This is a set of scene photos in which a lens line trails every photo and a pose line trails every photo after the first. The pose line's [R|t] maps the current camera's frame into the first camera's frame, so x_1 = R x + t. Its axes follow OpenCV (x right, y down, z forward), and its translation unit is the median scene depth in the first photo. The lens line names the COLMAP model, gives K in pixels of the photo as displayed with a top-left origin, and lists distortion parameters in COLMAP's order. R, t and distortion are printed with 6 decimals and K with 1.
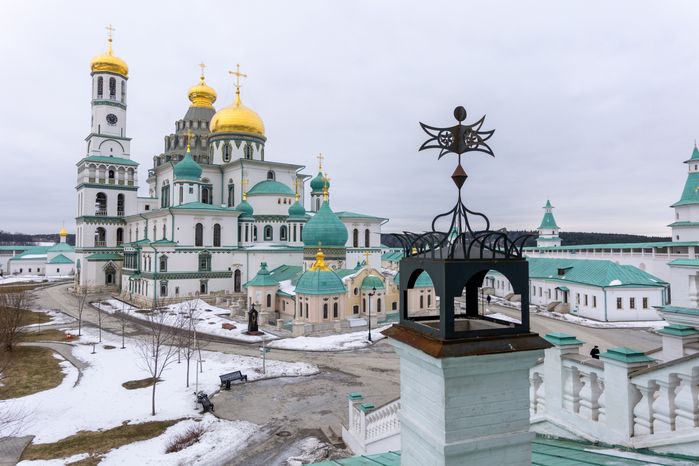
lens RADIAL K [[466.8, 0, 355.4], [0, 466.8, 231.0], [0, 0, 1]] dist [-0.004180, -0.009382]
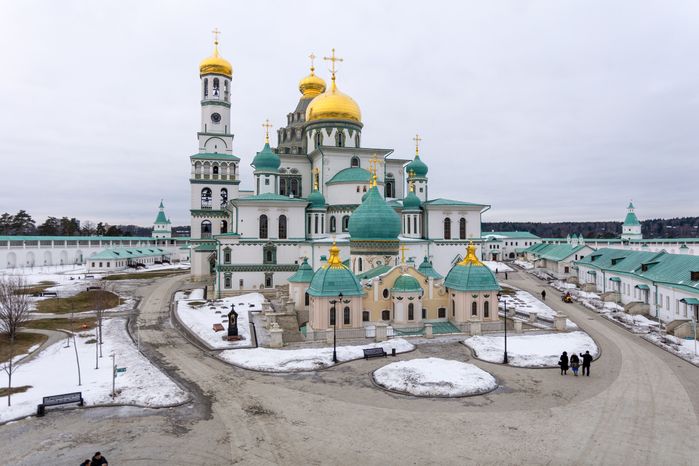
lens RADIAL K [[466.8, 0, 355.8], [0, 466.8, 228.9], [0, 0, 1]] dist [-0.004180, -0.009382]
pose [[0.931268, -0.006860, -0.364269, 0.168931], [0.013012, 0.999811, 0.014438, 0.001073], [0.364101, -0.018186, 0.931182, 0.136554]]
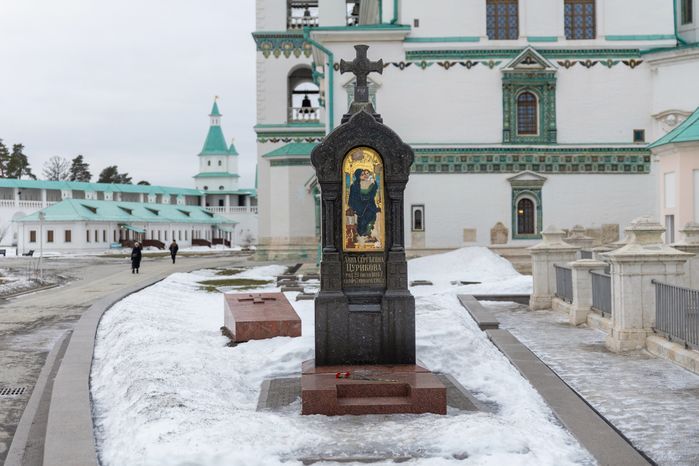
lens RADIAL K [[1061.5, 0, 342.6], [0, 1061.5, 233.1], [0, 0, 1]] dist [0.001013, 0.000000]
pose [[0.780141, -0.009580, -0.625531, -0.050129], [0.035193, 0.998971, 0.028593, 0.096132], [0.624614, -0.044321, 0.779675, 0.438511]]
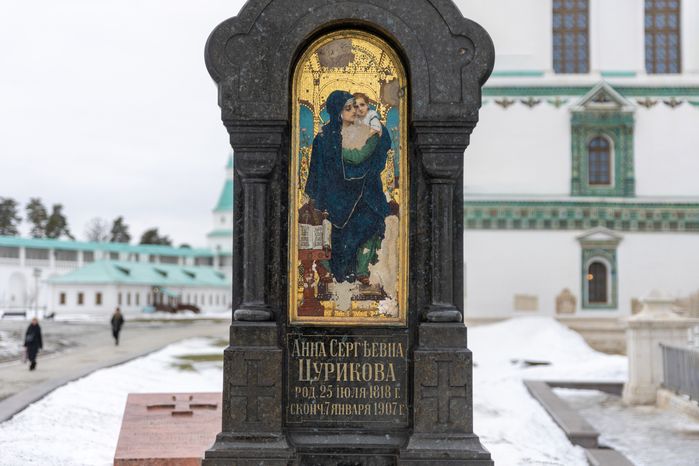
lens RADIAL K [[1061.5, 0, 334.8], [0, 1061.5, 253.0], [0, 0, 1]] dist [0.001013, 0.000000]
pose [[0.747193, -0.026711, -0.664070, -0.089685], [0.020005, 0.999643, -0.017699, 0.099135], [0.664305, -0.000060, 0.747461, 0.493323]]
